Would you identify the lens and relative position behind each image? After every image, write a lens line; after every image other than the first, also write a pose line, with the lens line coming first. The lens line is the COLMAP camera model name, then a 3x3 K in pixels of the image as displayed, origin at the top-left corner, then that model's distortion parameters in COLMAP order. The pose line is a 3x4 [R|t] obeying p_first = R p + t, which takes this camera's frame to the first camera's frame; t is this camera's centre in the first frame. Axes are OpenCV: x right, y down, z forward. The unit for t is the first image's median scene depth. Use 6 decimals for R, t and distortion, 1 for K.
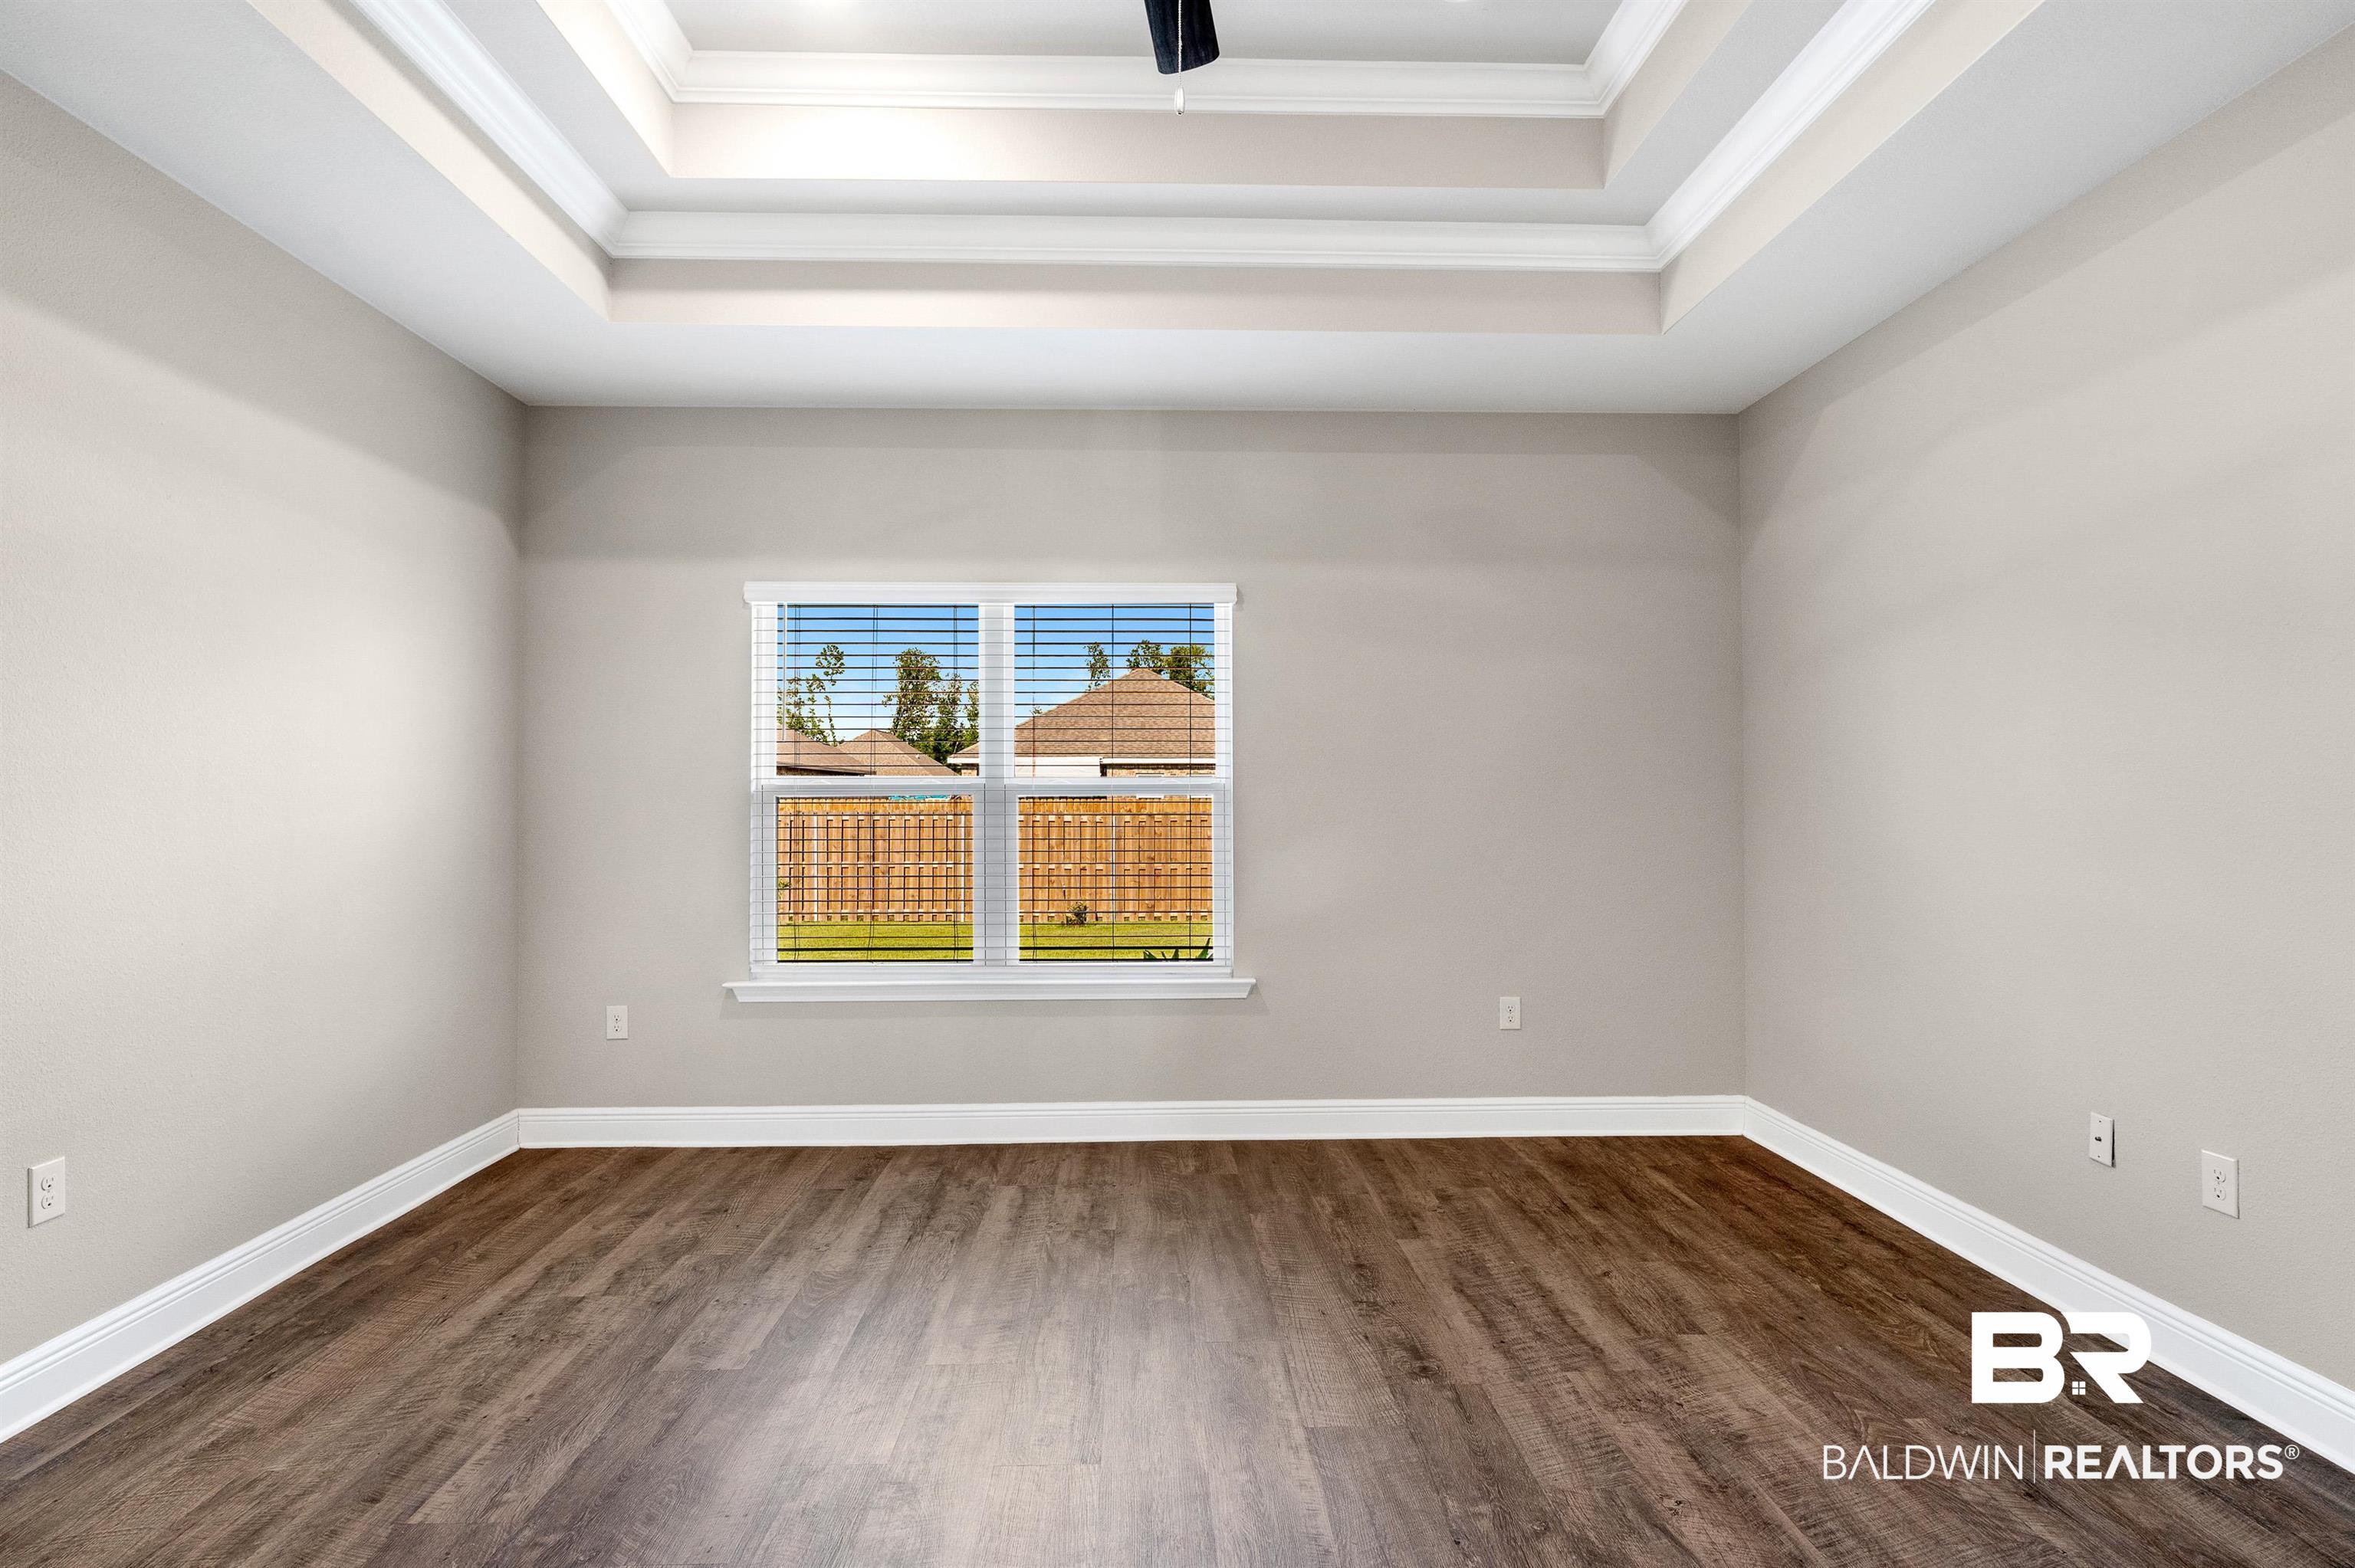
lens RADIAL K [[1173.6, 0, 1167.1], [0, 1173.6, 768.6], [0, 0, 1]] dist [-0.001636, -0.002475]
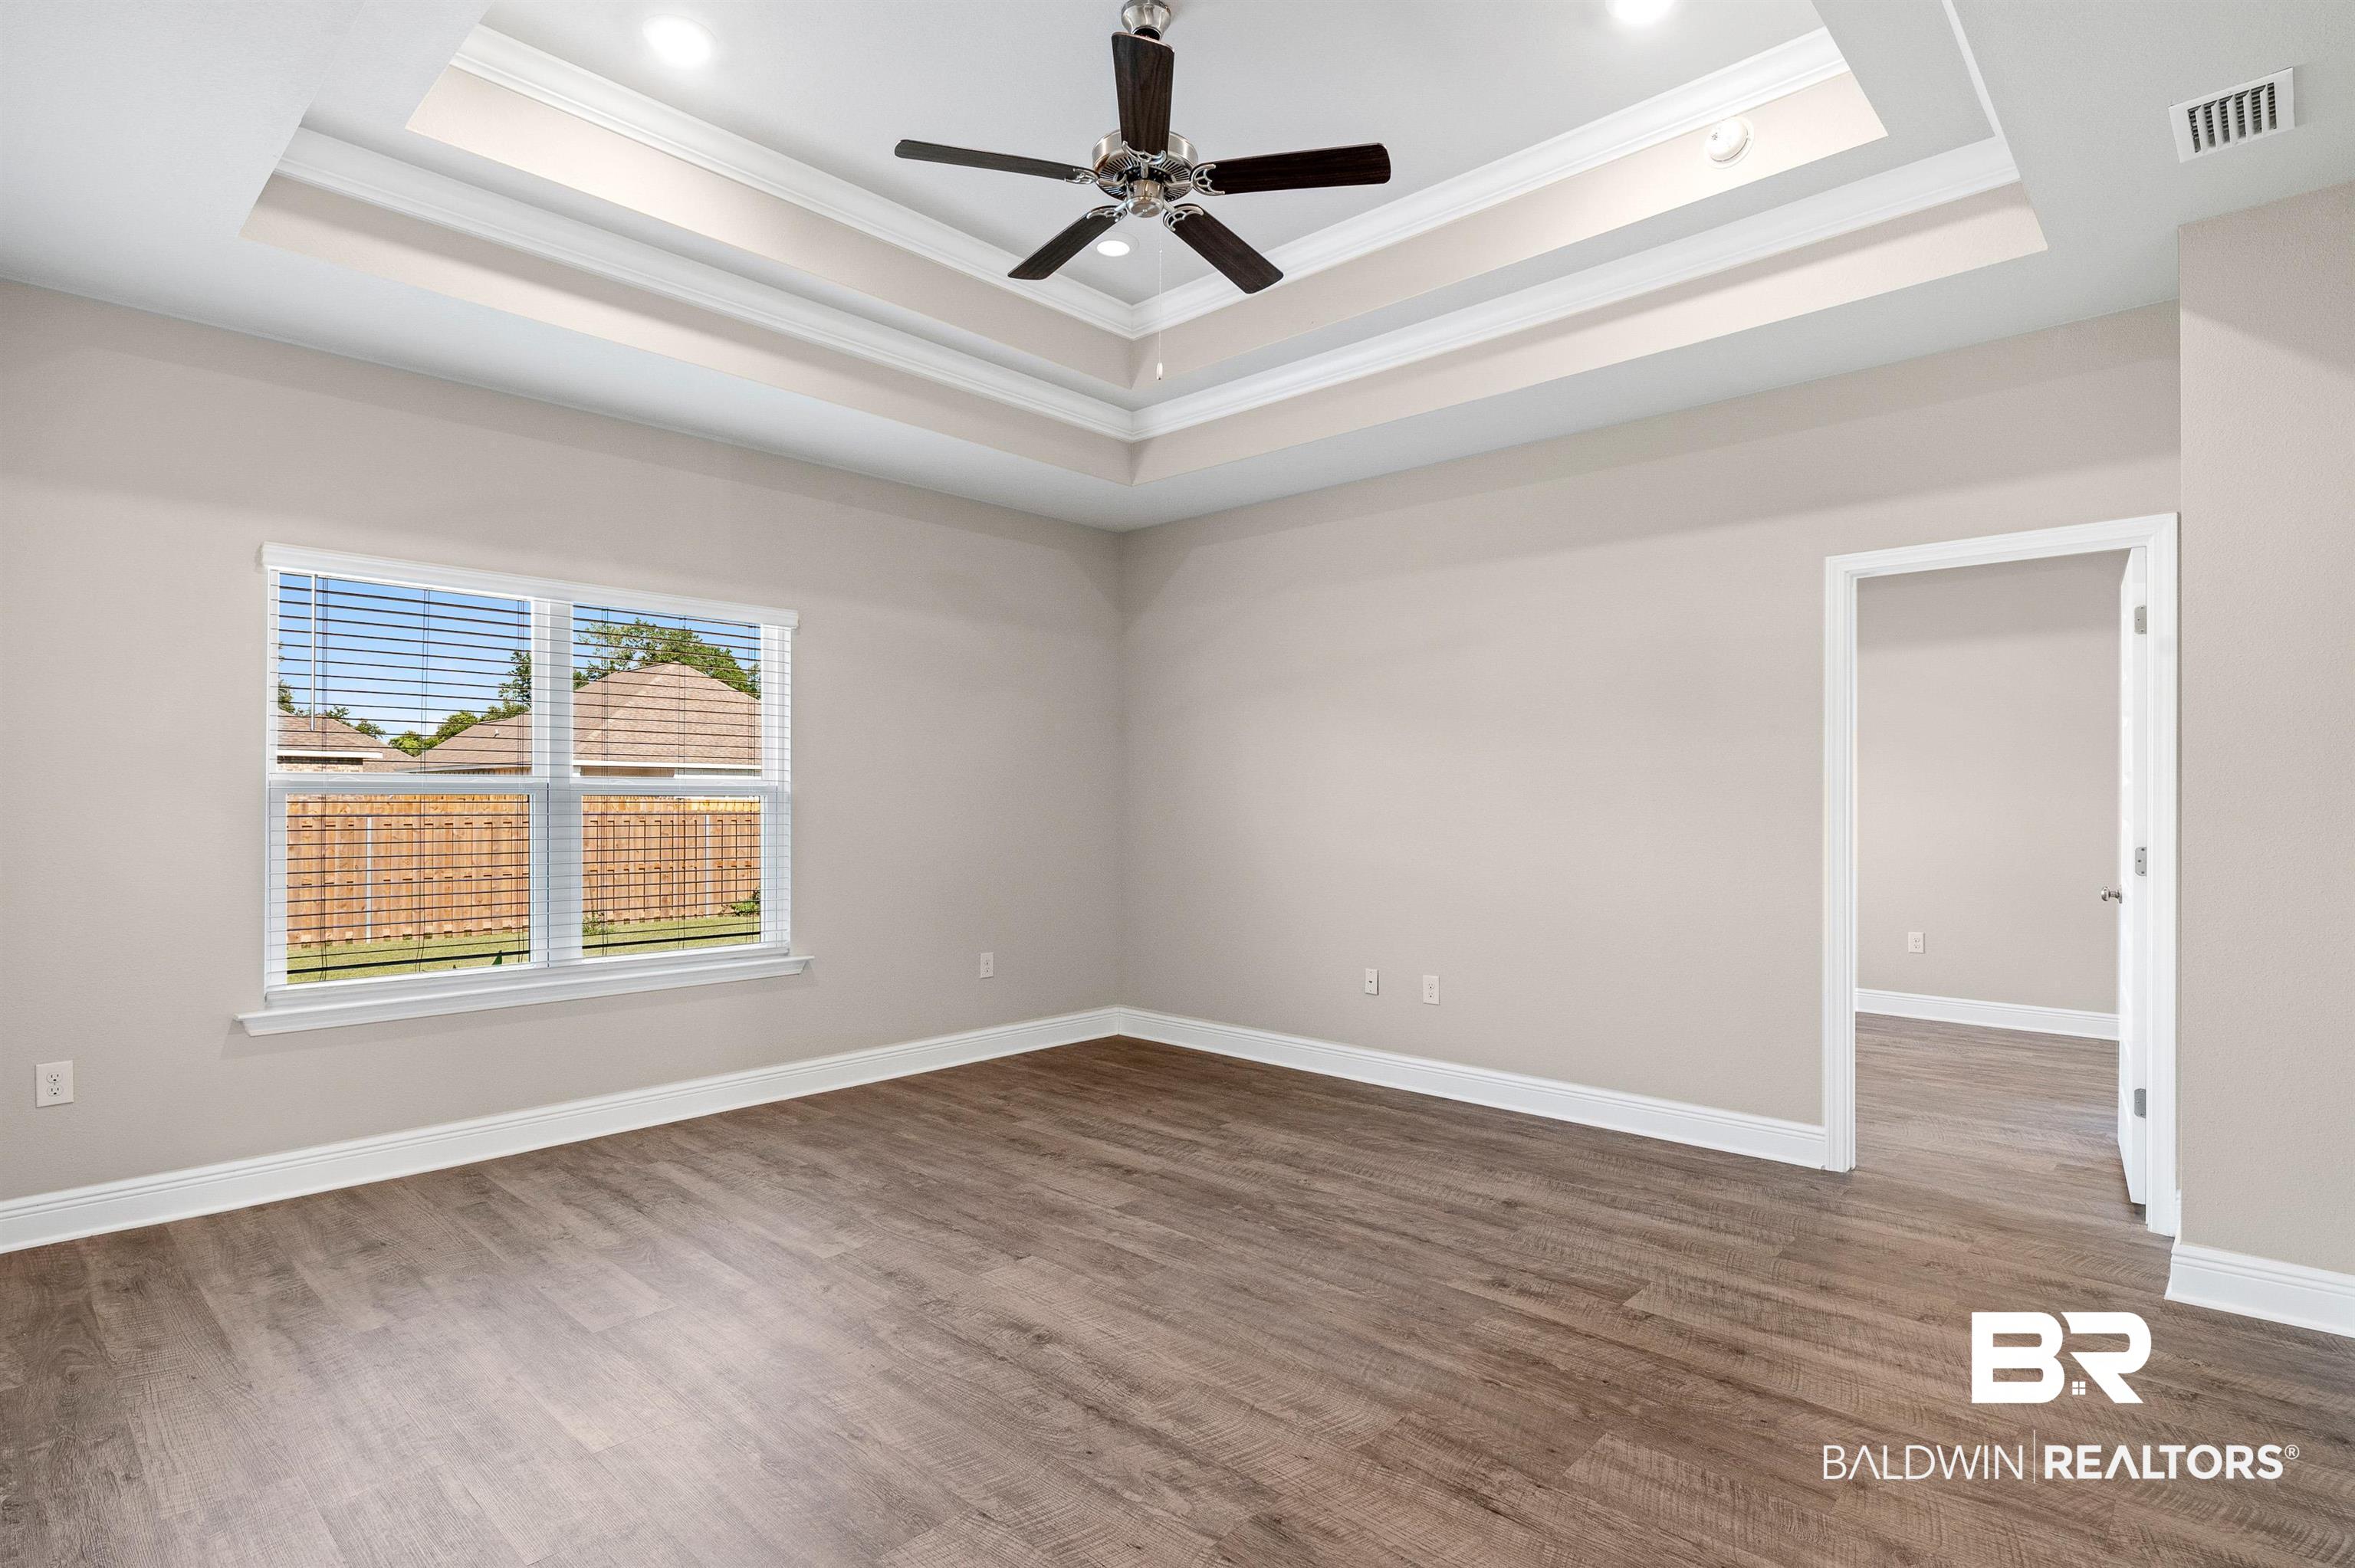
lens RADIAL K [[1173.6, 0, 1192.4], [0, 1173.6, 799.4], [0, 0, 1]] dist [-0.001636, -0.002475]
pose [[0.698274, 0.006004, 0.715805, -0.592362], [-0.022973, 0.999638, 0.014025, -0.000594], [-0.715461, -0.026238, 0.698159, -0.090560]]
